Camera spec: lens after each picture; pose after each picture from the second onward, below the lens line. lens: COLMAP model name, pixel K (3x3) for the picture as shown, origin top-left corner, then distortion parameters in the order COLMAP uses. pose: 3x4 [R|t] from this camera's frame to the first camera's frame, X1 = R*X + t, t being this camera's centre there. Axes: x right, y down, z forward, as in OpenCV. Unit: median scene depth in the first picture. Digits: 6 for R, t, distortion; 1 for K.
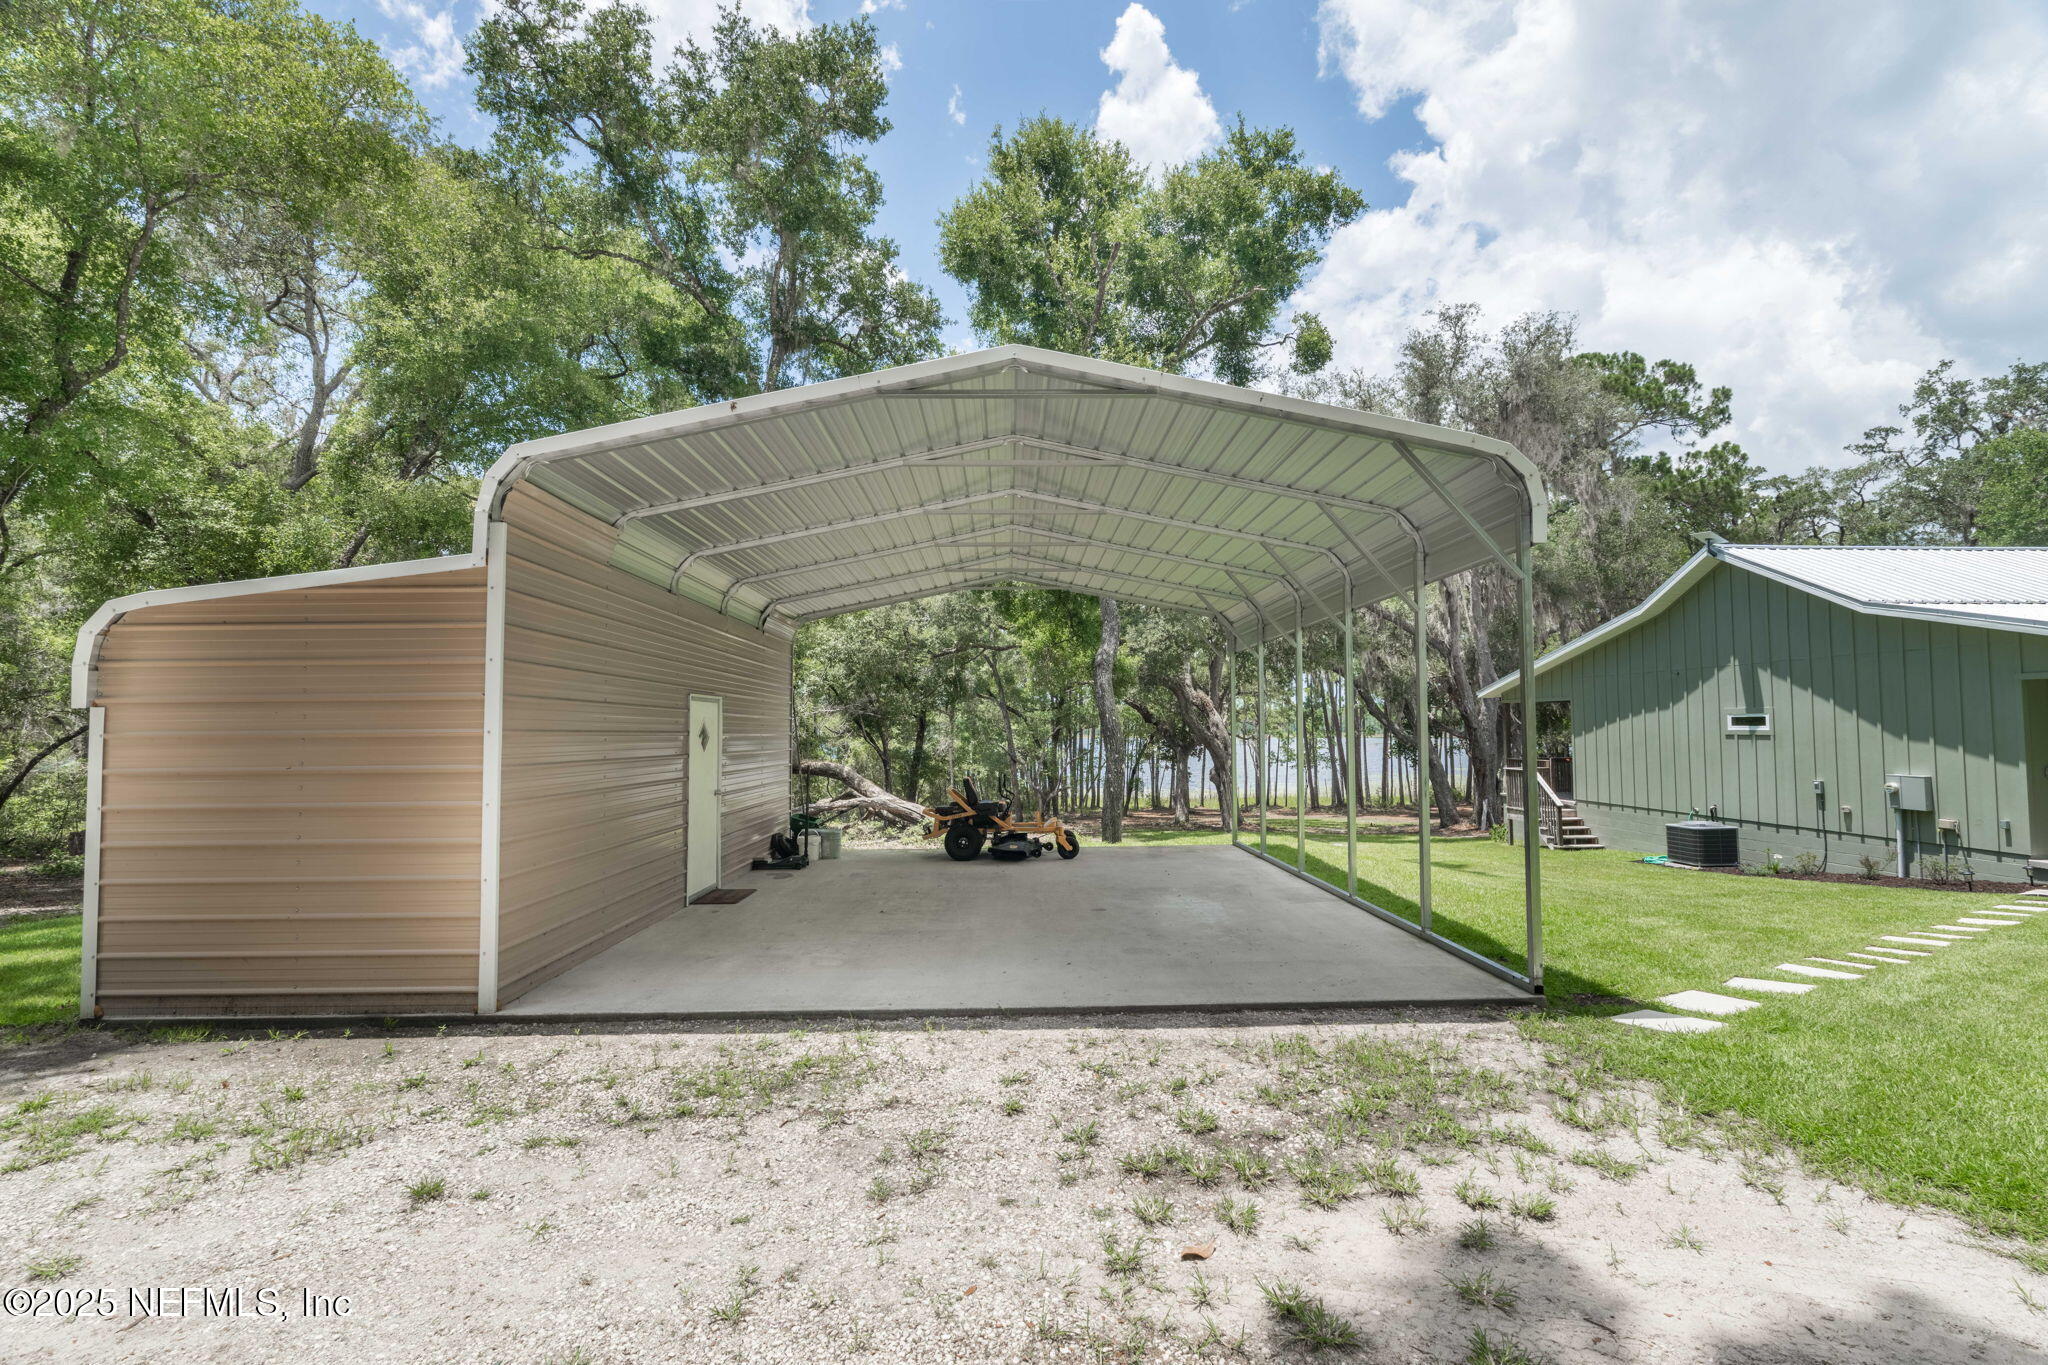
lens RADIAL K [[891.8, 0, 1025.0], [0, 891.8, 687.8], [0, 0, 1]] dist [-0.003153, -0.000060]
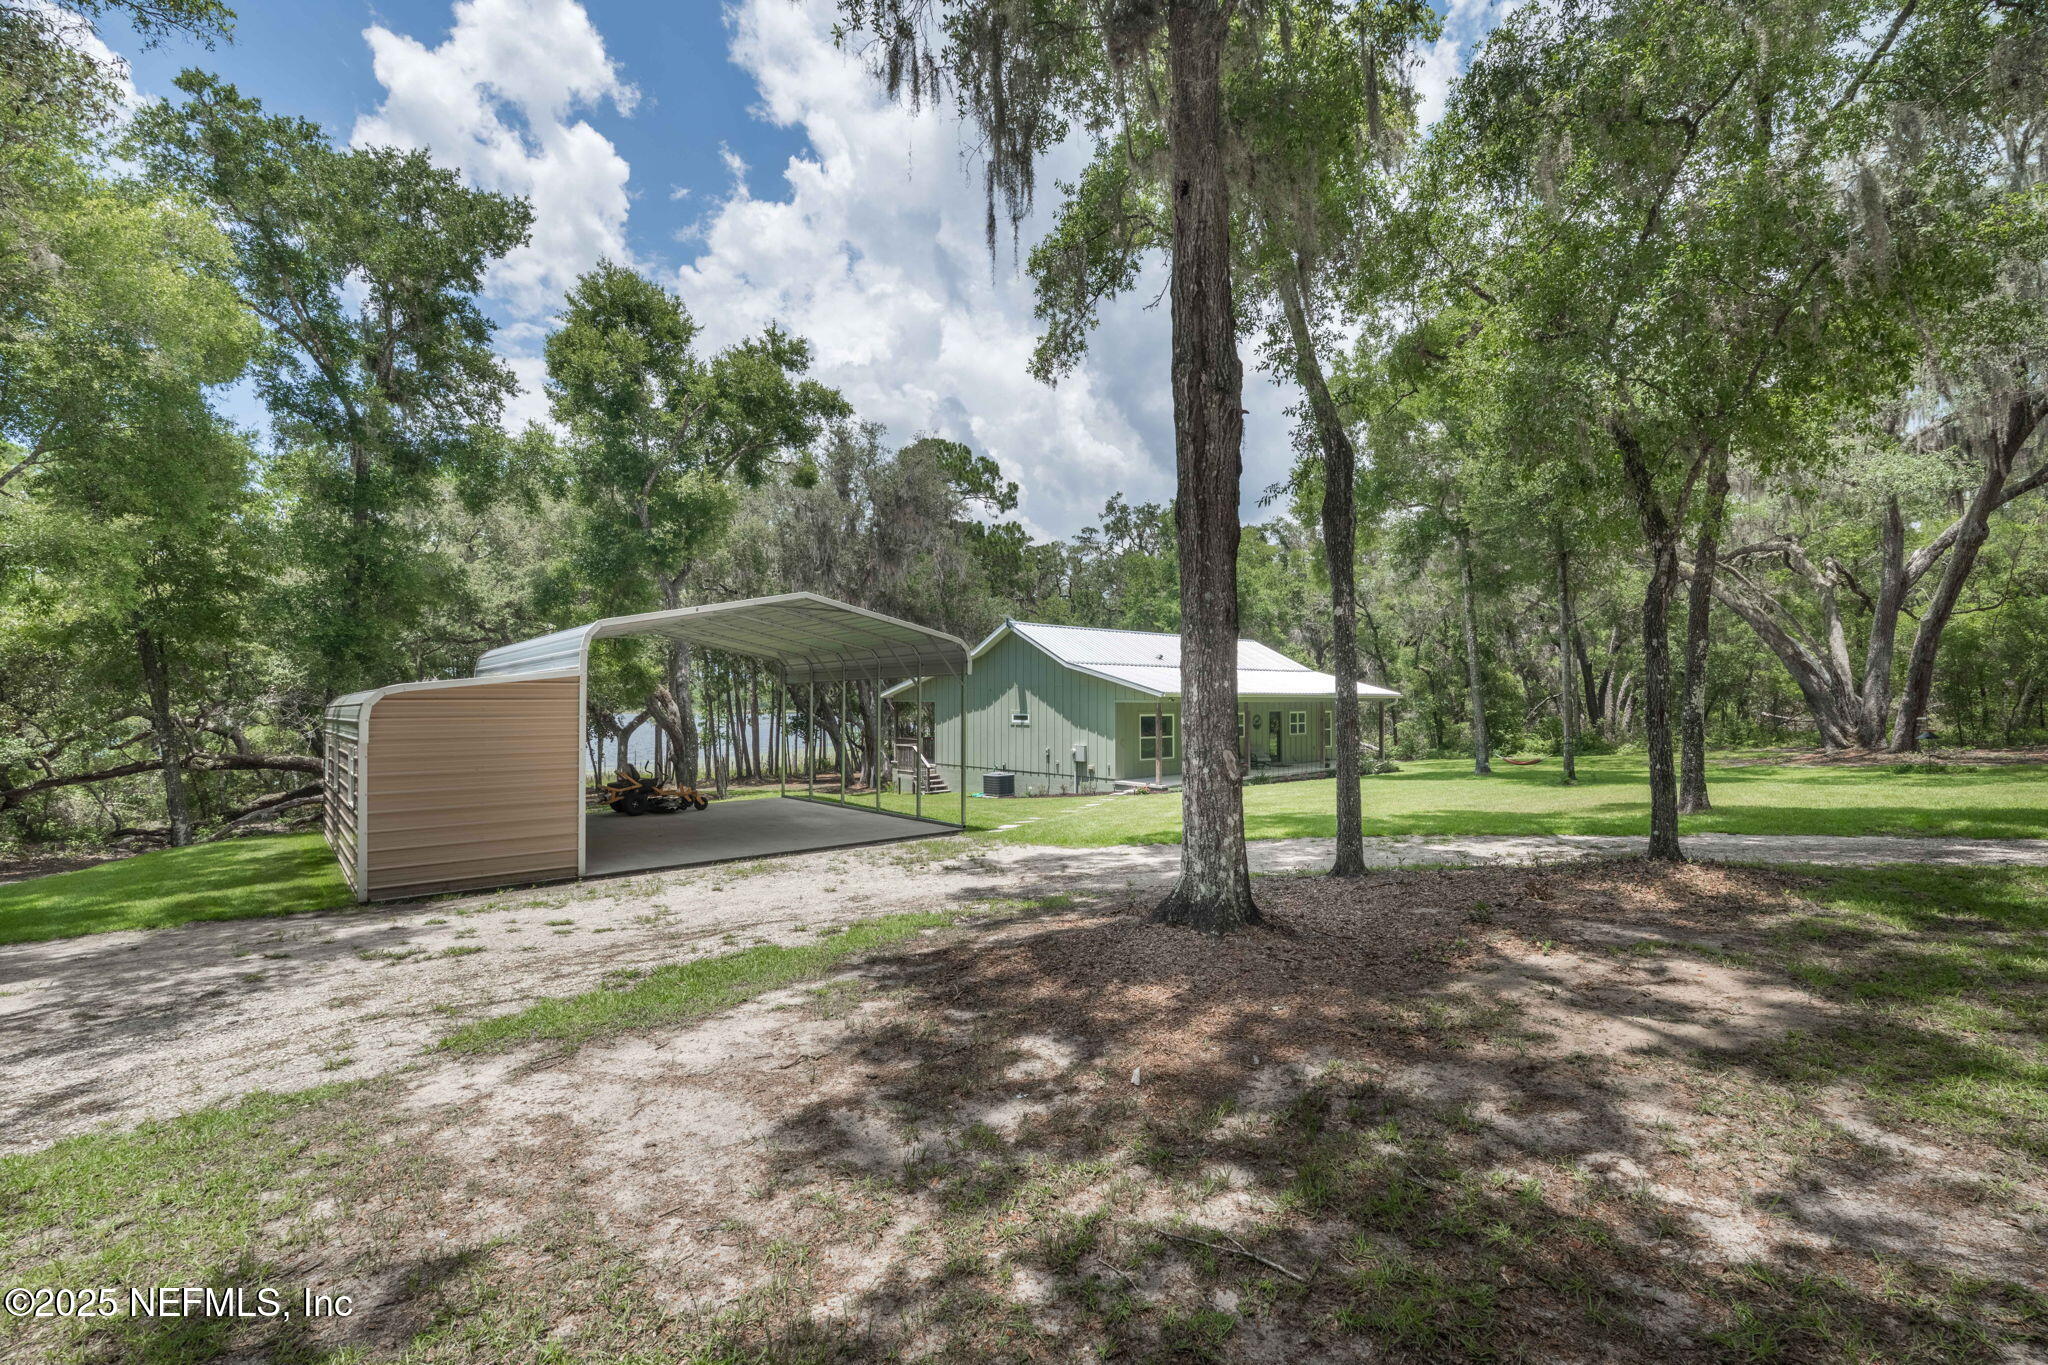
lens RADIAL K [[891.8, 0, 1025.0], [0, 891.8, 687.8], [0, 0, 1]] dist [-0.003153, -0.000060]
pose [[0.771647, 0.014444, 0.635887, -0.177665], [-0.032981, 0.999306, 0.017323, -0.027417], [-0.635195, -0.034339, 0.771588, -0.214294]]
